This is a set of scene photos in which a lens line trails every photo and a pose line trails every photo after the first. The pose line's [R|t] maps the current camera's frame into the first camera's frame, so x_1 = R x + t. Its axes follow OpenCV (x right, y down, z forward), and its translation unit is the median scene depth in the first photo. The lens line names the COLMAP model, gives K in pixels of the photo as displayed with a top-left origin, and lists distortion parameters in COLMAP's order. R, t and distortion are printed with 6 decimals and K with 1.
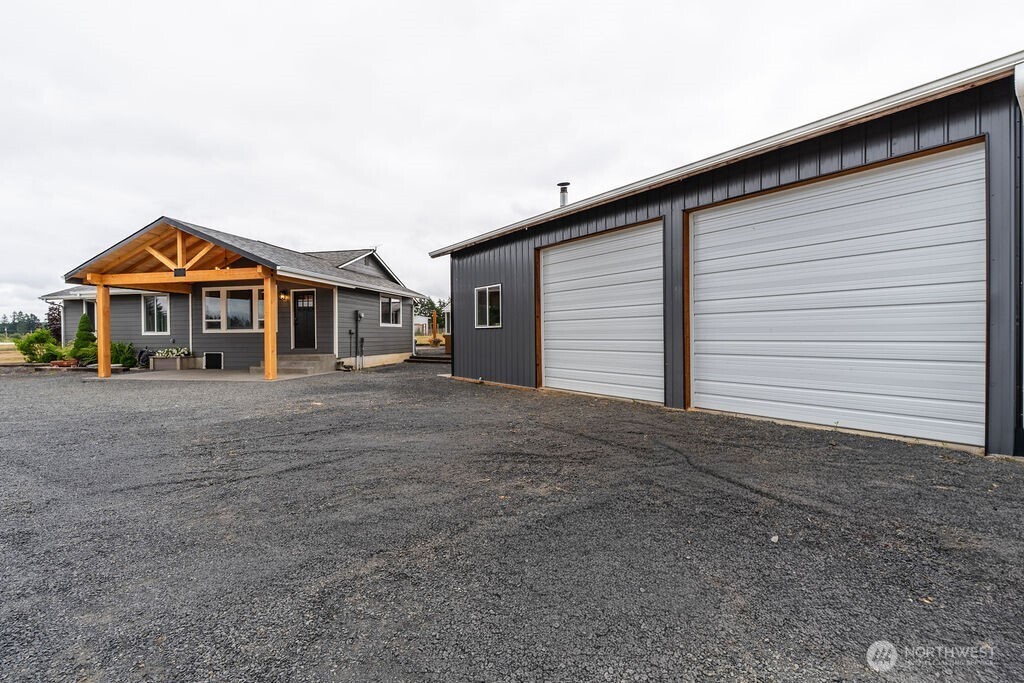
lens RADIAL K [[447.2, 0, 514.8], [0, 447.2, 341.1], [0, 0, 1]] dist [-0.005923, 0.000427]
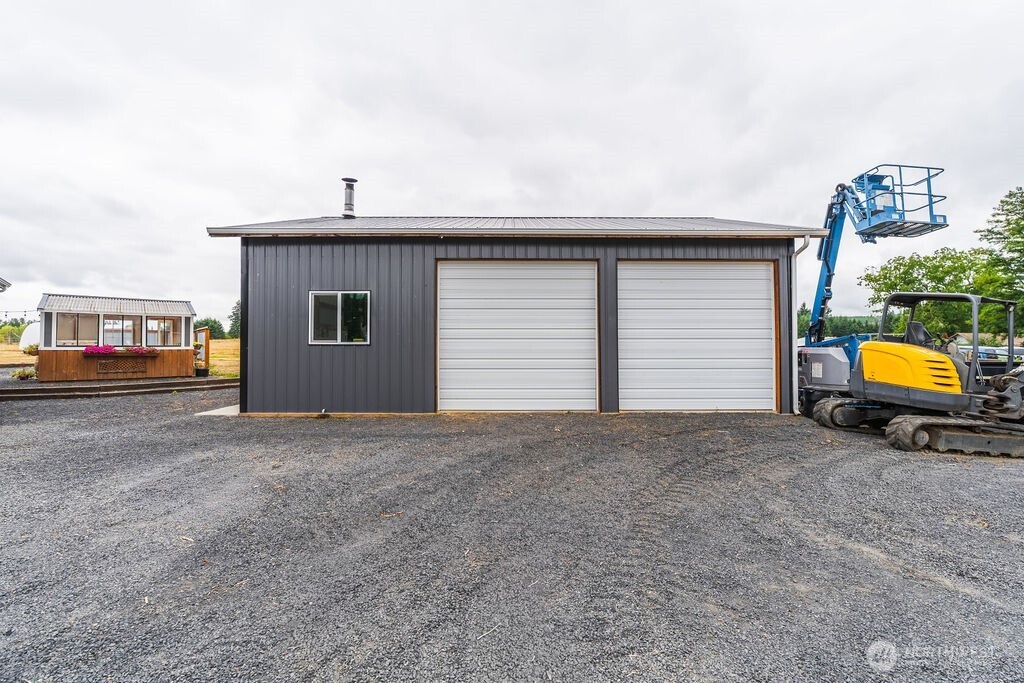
lens RADIAL K [[447.2, 0, 510.7], [0, 447.2, 338.3], [0, 0, 1]] dist [-0.005923, 0.000427]
pose [[0.590840, 0.022245, 0.806482, -0.435269], [0.006963, 0.999442, -0.032669, -0.010497], [-0.806759, 0.024917, 0.590355, 0.251318]]
